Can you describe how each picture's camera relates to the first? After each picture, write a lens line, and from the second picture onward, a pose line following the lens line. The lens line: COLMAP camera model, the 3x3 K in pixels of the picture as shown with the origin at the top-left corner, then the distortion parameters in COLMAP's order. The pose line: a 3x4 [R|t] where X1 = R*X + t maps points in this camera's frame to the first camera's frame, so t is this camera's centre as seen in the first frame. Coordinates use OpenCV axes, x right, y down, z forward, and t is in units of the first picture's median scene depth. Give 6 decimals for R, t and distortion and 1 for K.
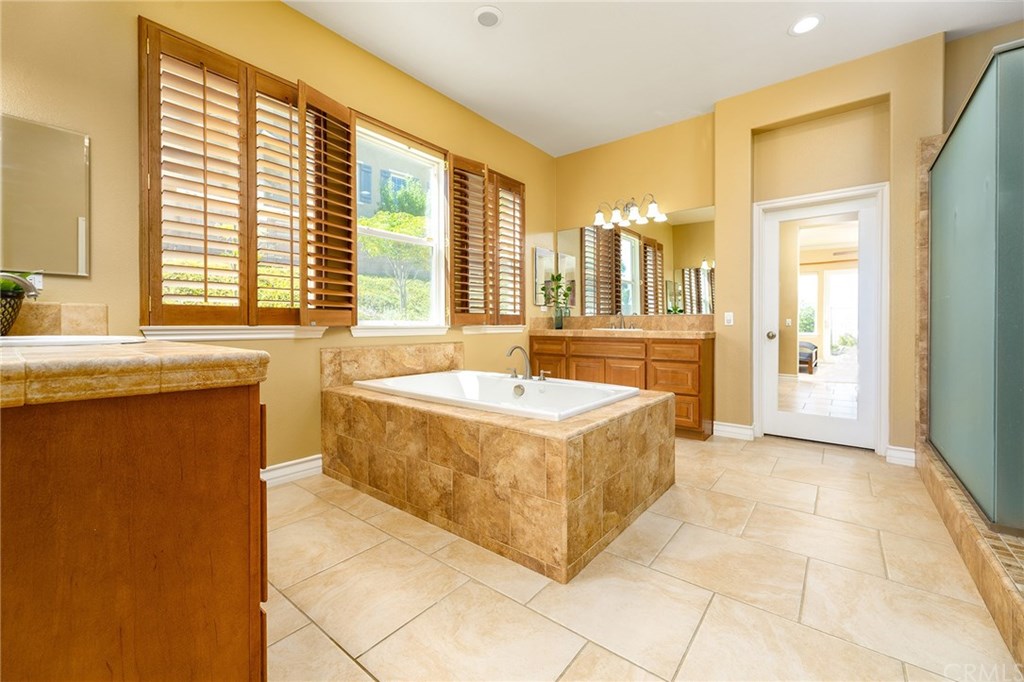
lens RADIAL K [[412.4, 0, 508.6], [0, 412.4, 325.4], [0, 0, 1]] dist [0.001391, -0.000032]
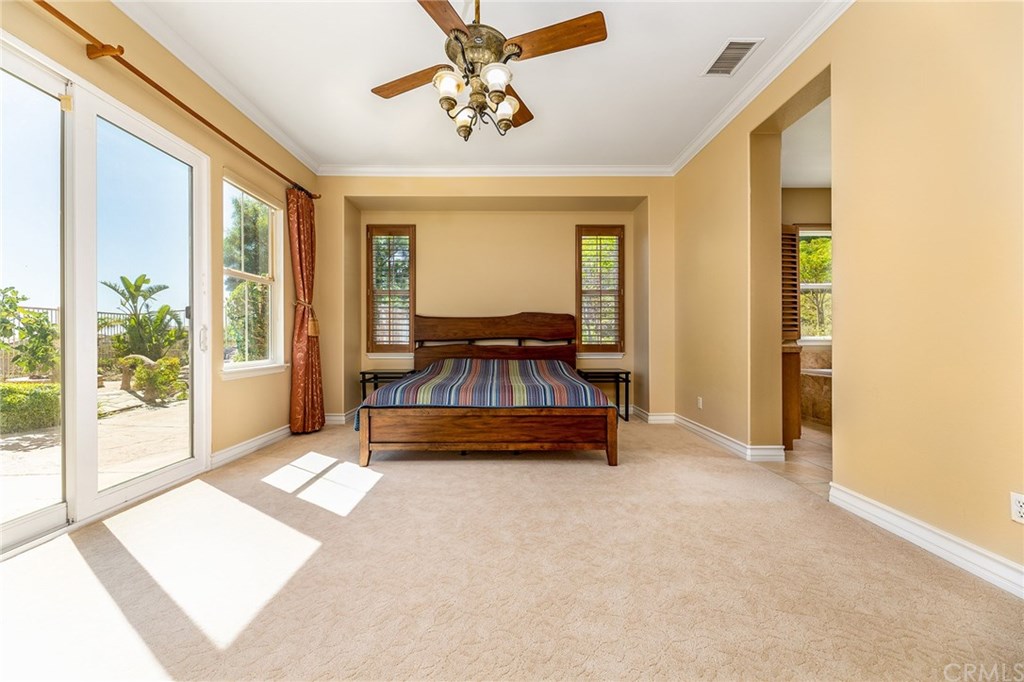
lens RADIAL K [[412.4, 0, 511.1], [0, 412.4, 339.3], [0, 0, 1]] dist [0.001391, -0.000032]
pose [[0.637122, -0.004808, -0.770748, 0.236031], [0.003144, 0.999988, -0.003640, 0.003007], [0.770757, -0.000104, 0.637130, -1.188757]]
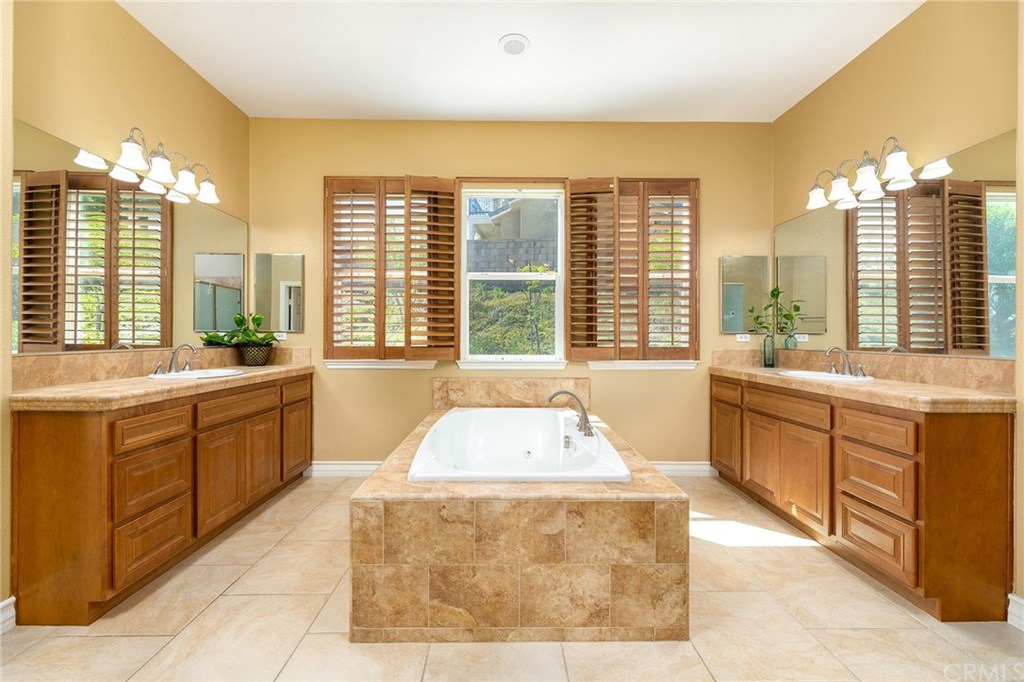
lens RADIAL K [[412.4, 0, 510.8], [0, 412.4, 338.6], [0, 0, 1]] dist [0.001391, -0.000032]
pose [[0.640100, 0.005004, -0.768275, 0.623427], [-0.004295, 0.999986, 0.002935, -0.064155], [0.768280, 0.001421, 0.640113, 0.351822]]
